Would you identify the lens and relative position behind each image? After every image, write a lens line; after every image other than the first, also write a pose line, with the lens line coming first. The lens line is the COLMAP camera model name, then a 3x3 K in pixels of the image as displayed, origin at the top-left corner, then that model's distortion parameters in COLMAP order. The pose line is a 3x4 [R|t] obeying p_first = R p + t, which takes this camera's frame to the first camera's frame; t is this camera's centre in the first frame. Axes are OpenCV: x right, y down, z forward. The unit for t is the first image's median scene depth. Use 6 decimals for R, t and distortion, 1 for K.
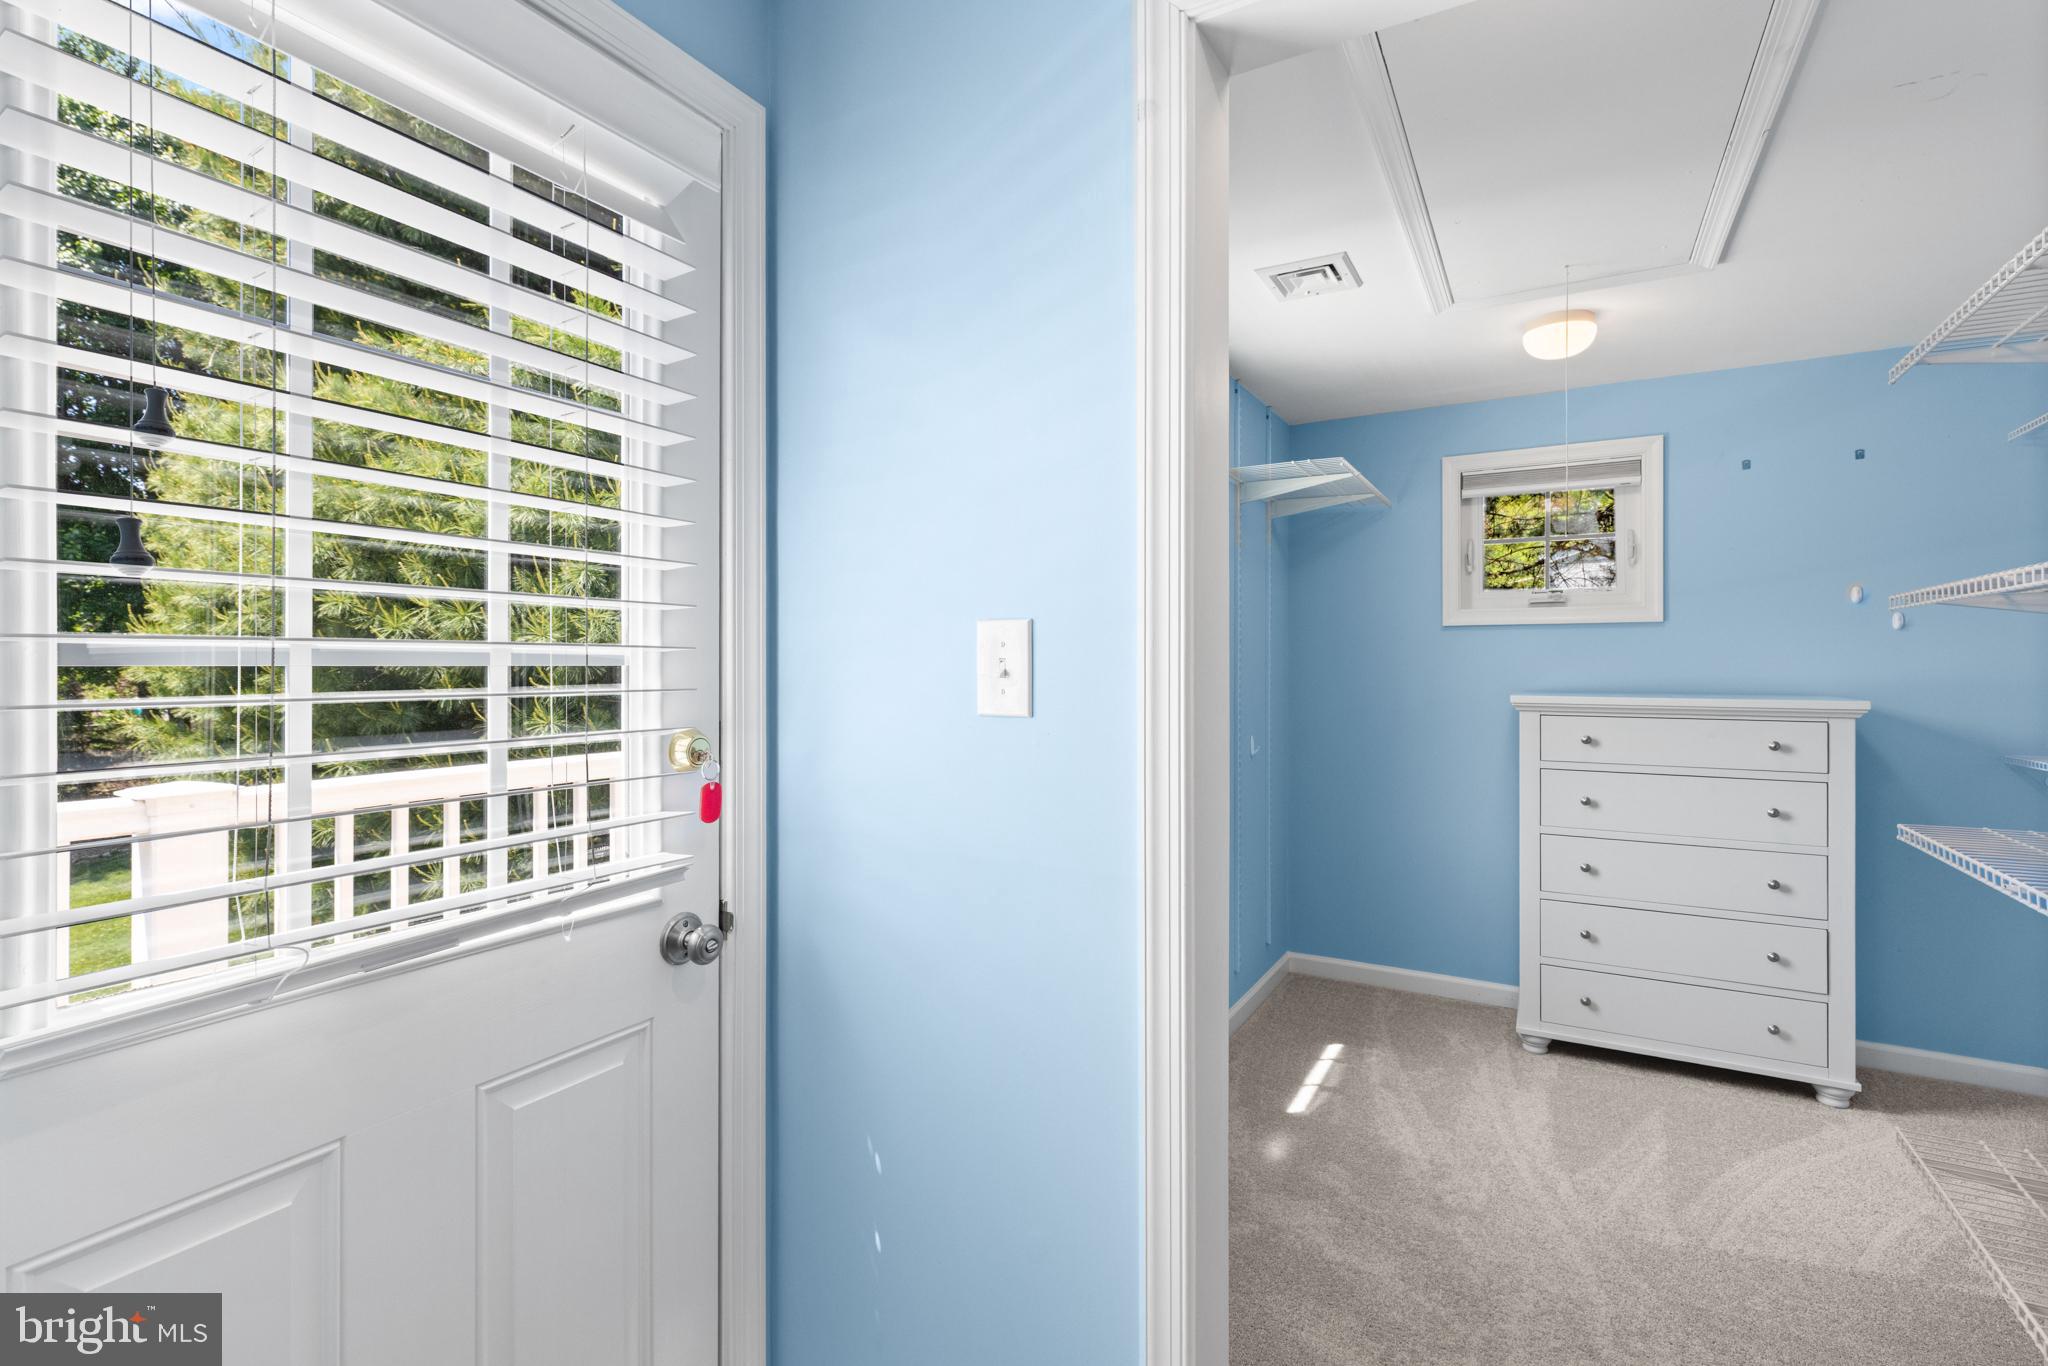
lens RADIAL K [[918.5, 0, 1031.6], [0, 918.5, 659.2], [0, 0, 1]] dist [0.002211, 0.000080]
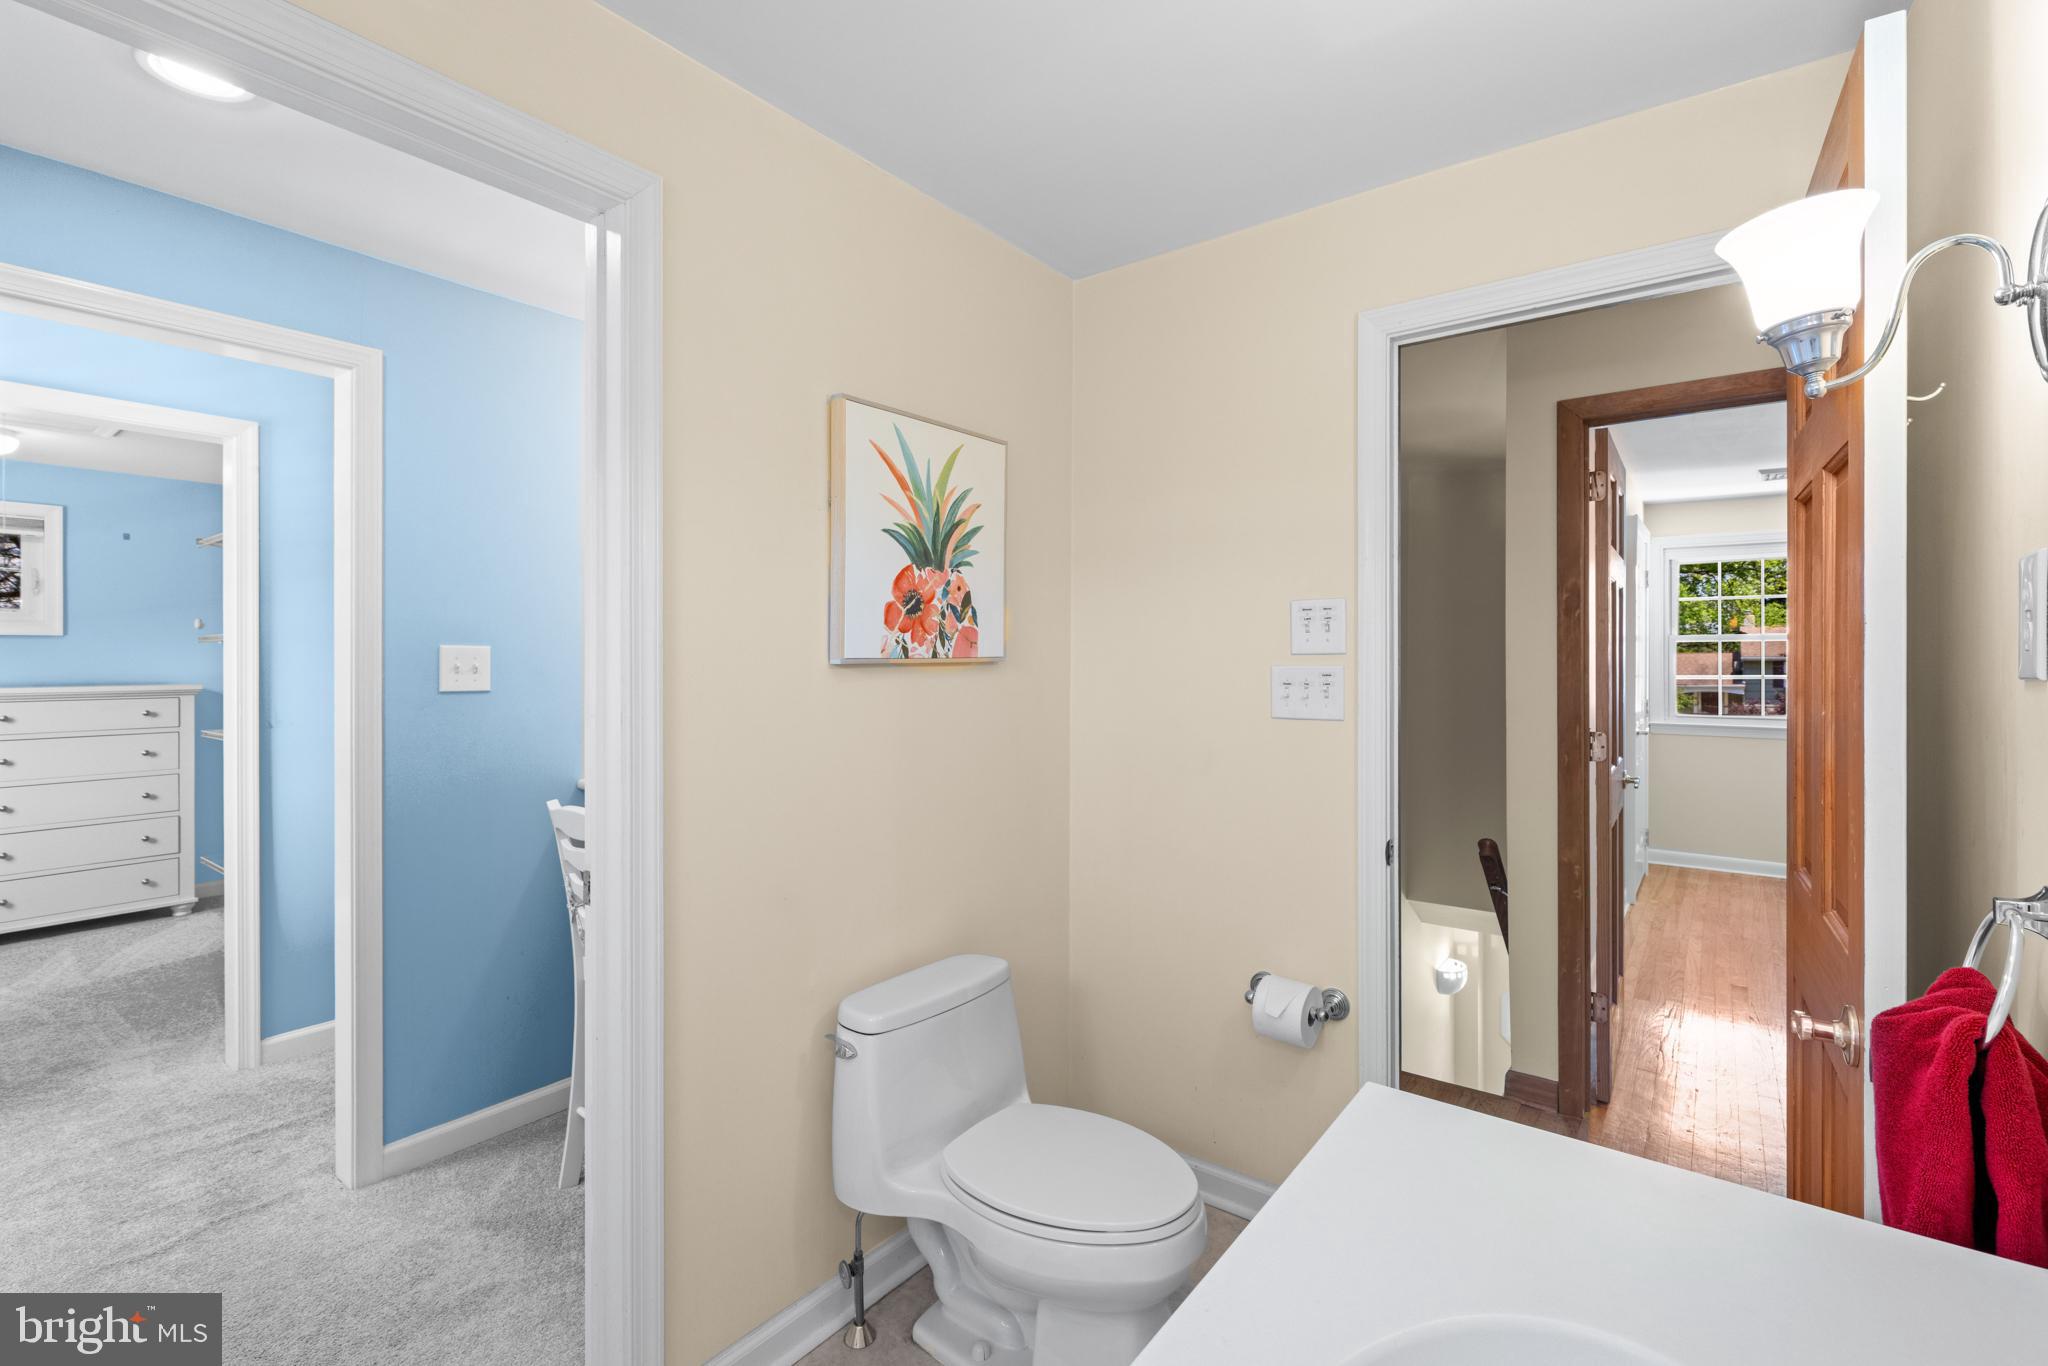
lens RADIAL K [[918.5, 0, 1031.6], [0, 918.5, 659.2], [0, 0, 1]] dist [0.002211, 0.000080]
pose [[0.125149, -0.003507, 0.992132, -0.660278], [-0.000838, 0.999993, 0.003641, -0.012352], [-0.992138, -0.001287, 0.125145, -0.817021]]
